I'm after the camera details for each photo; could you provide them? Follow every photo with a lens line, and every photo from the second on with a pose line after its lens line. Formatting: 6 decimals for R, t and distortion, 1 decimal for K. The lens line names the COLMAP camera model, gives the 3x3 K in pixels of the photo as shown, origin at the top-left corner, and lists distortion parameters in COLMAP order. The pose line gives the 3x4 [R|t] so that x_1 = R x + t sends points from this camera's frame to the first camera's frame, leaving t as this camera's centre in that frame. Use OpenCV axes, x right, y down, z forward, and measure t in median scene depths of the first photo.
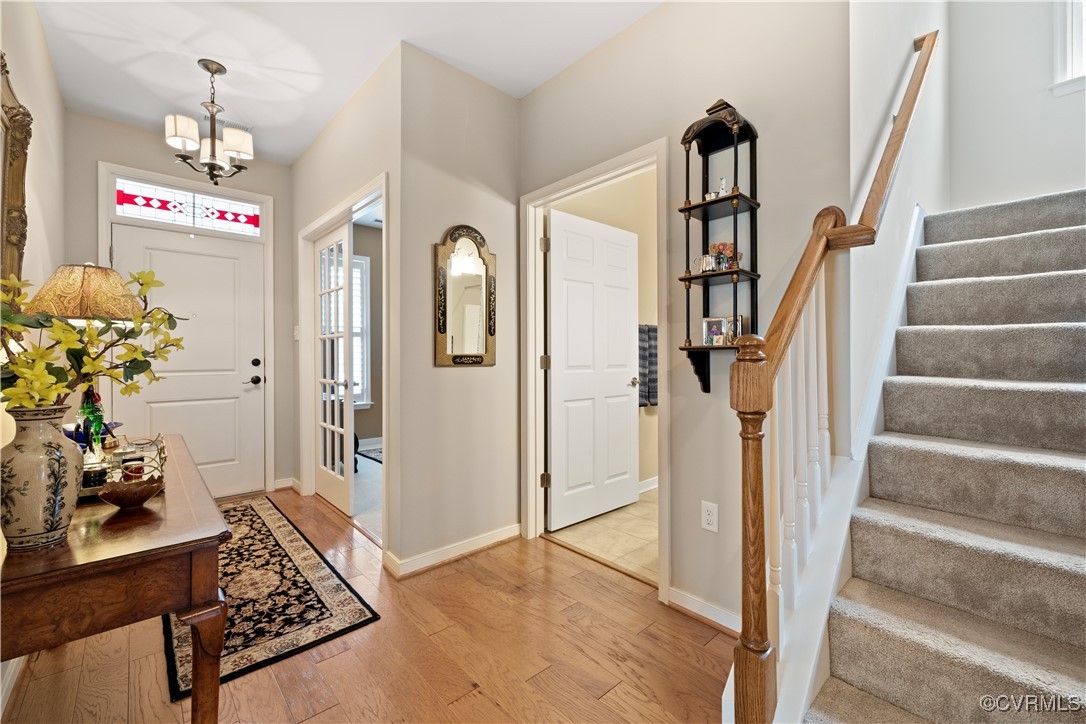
lens RADIAL K [[457.0, 0, 537.4], [0, 457.0, 352.1], [0, 0, 1]] dist [0.001089, 0.000064]
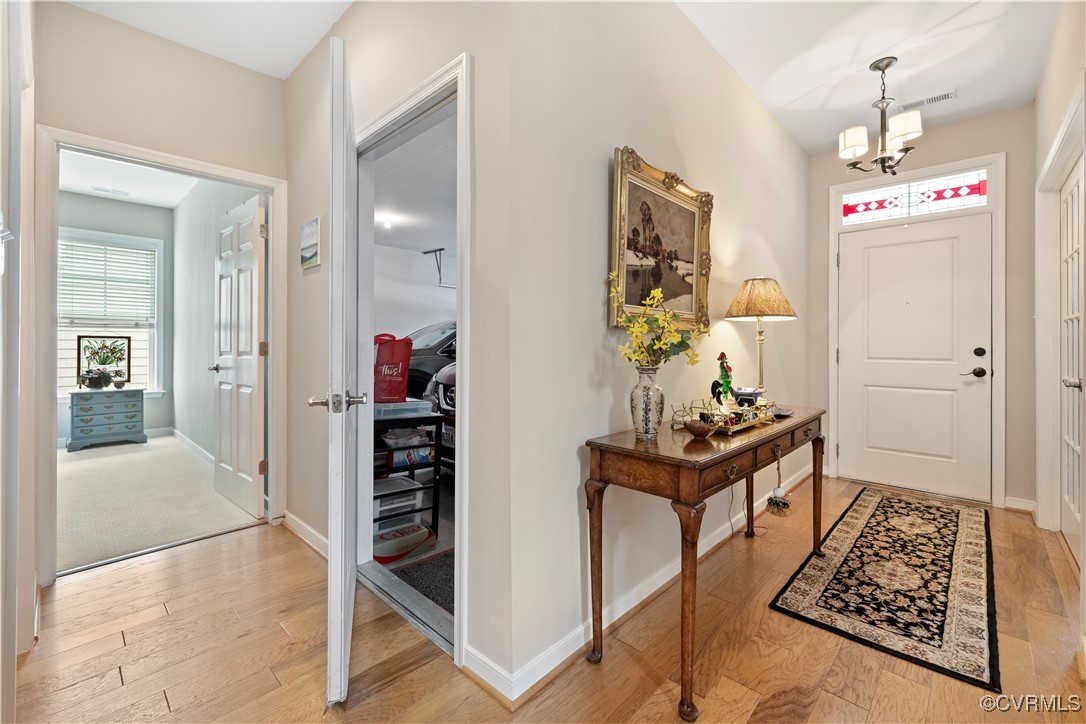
lens RADIAL K [[457.0, 0, 539.0], [0, 457.0, 342.0], [0, 0, 1]] dist [0.001089, 0.000064]
pose [[0.072005, -0.001386, -0.997403, 0.279516], [-0.000289, 0.999999, -0.001410, 0.007705], [0.997404, 0.000389, 0.072004, 0.157173]]
